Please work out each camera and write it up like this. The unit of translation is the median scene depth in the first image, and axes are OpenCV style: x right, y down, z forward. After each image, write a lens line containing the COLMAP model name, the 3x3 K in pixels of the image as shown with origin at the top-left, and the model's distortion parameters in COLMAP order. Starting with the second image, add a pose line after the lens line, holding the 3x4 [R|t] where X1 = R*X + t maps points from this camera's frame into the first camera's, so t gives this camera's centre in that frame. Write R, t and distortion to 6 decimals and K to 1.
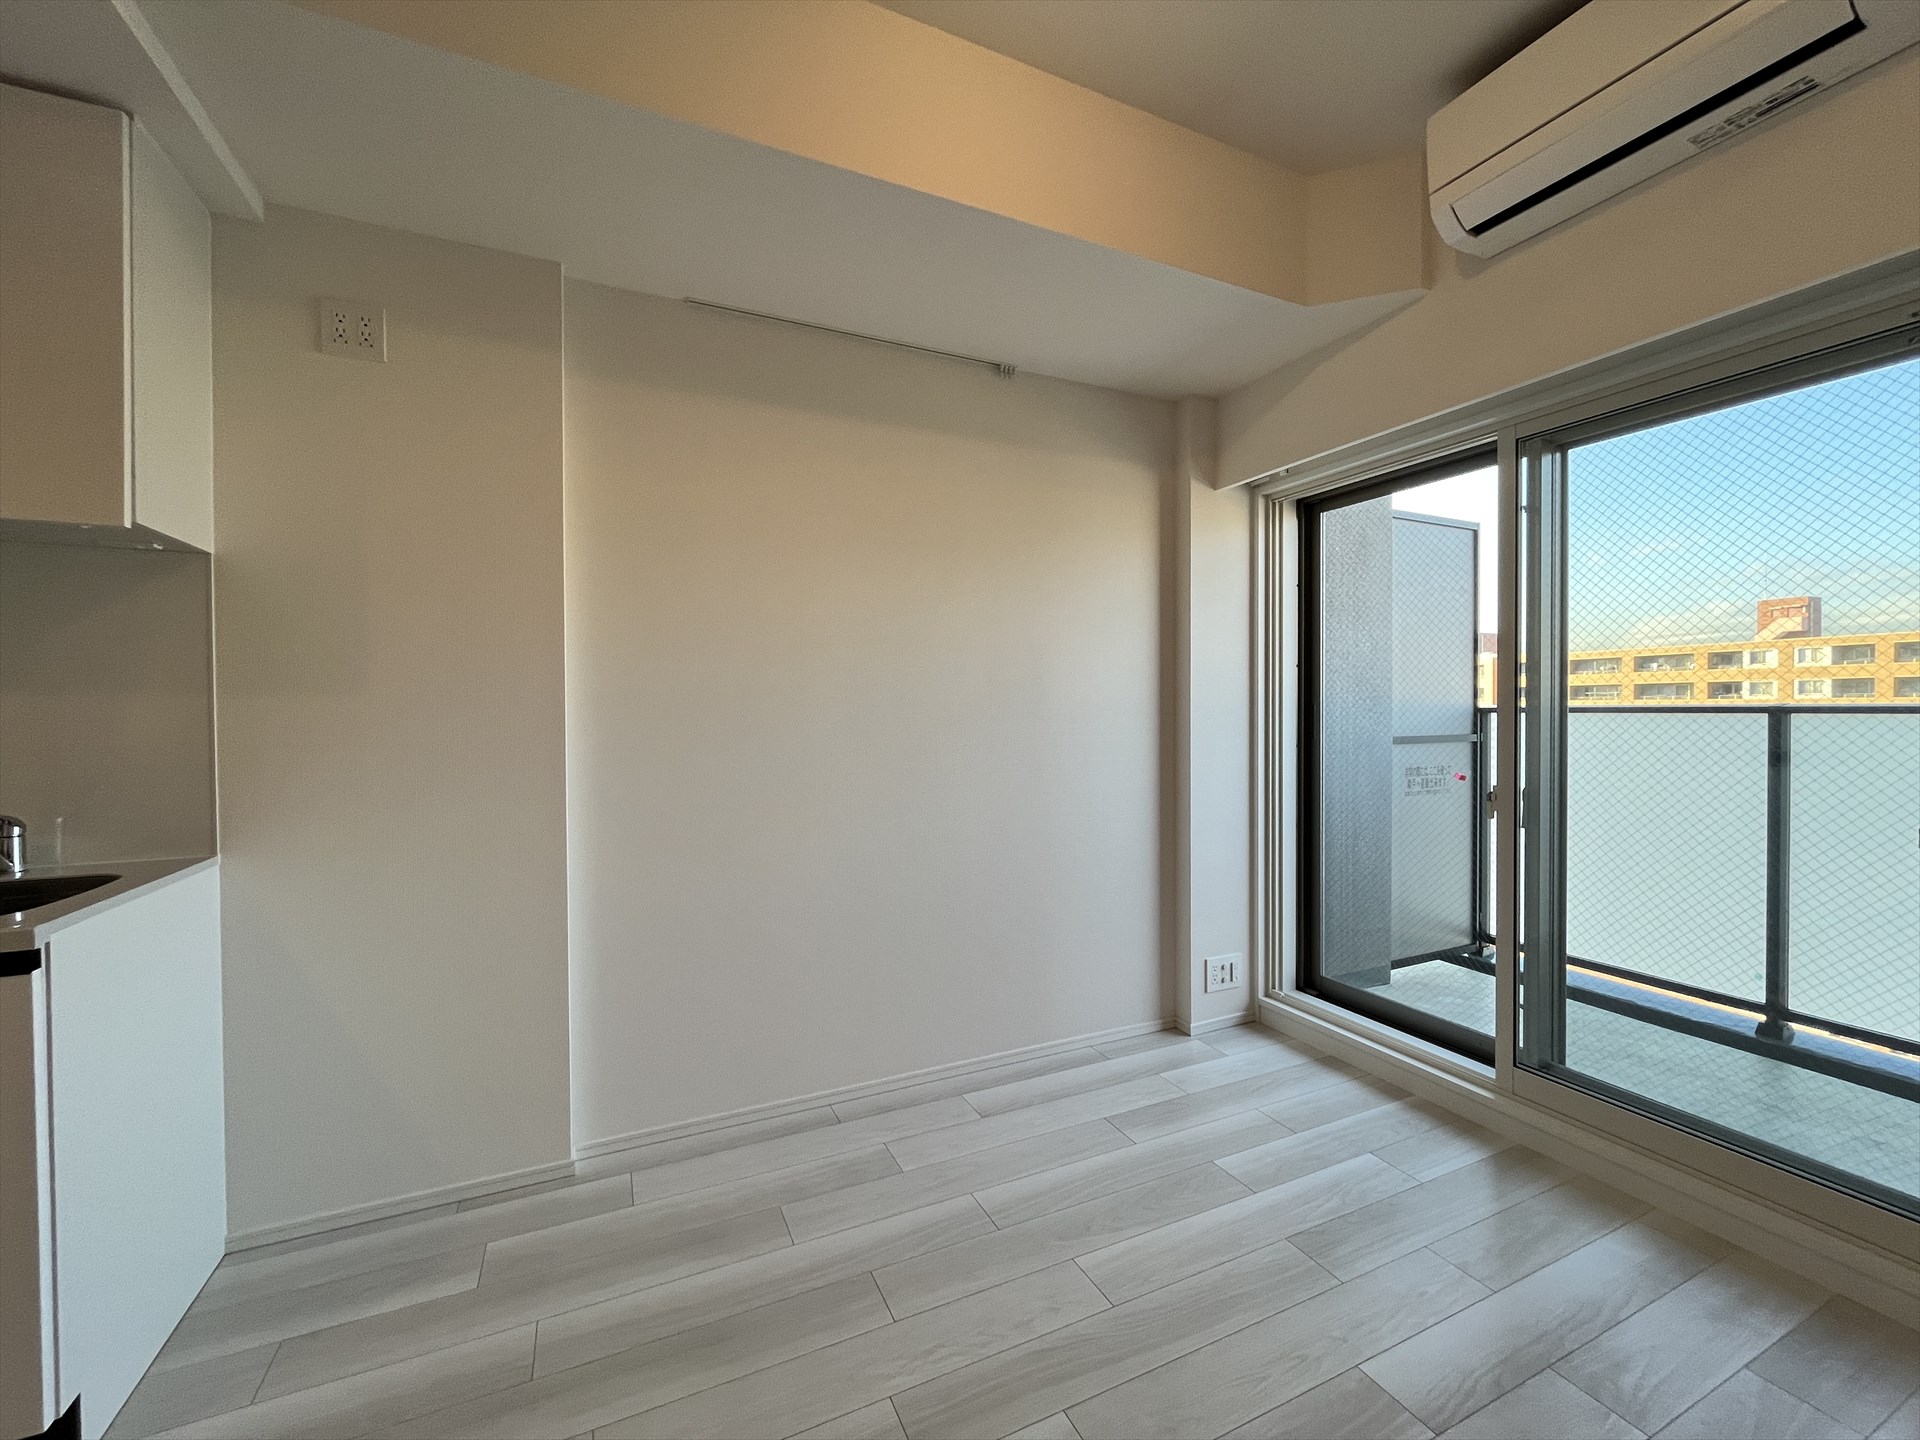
lens RADIAL K [[776.9, 0, 960.0], [0, 776.9, 720.0], [0, 0, 1]] dist [-0.002810, -0.000533]
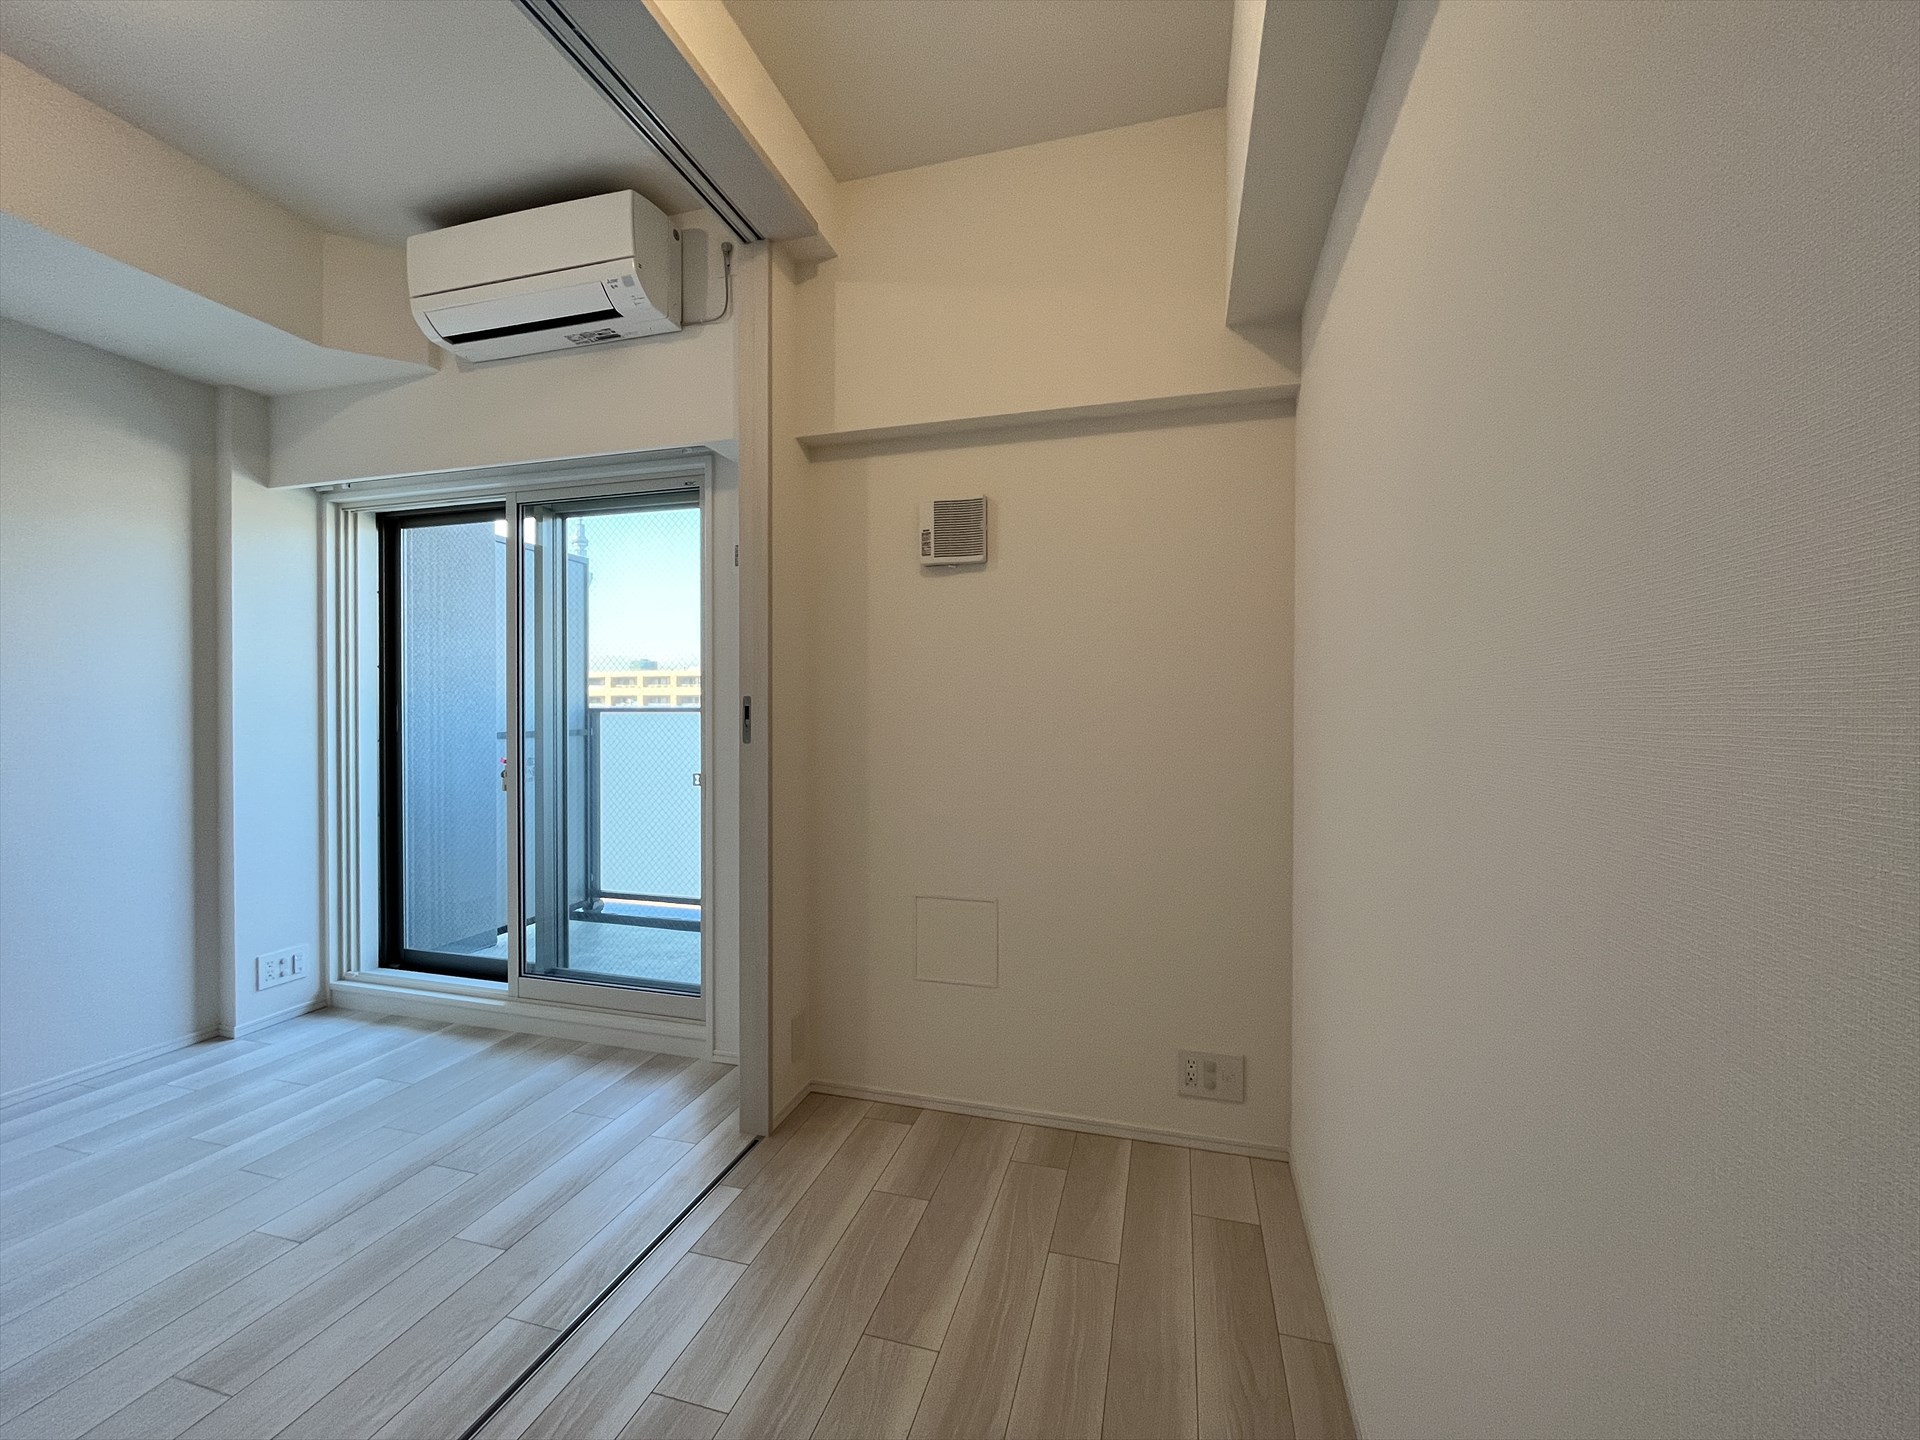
lens RADIAL K [[776.9, 0, 960.0], [0, 776.9, 720.0], [0, 0, 1]] dist [-0.002810, -0.000533]
pose [[0.654807, -0.004127, 0.755785, 0.157796], [0.006652, 0.999978, -0.000303, 0.010407], [-0.755767, 0.005226, 0.654820, -0.333221]]
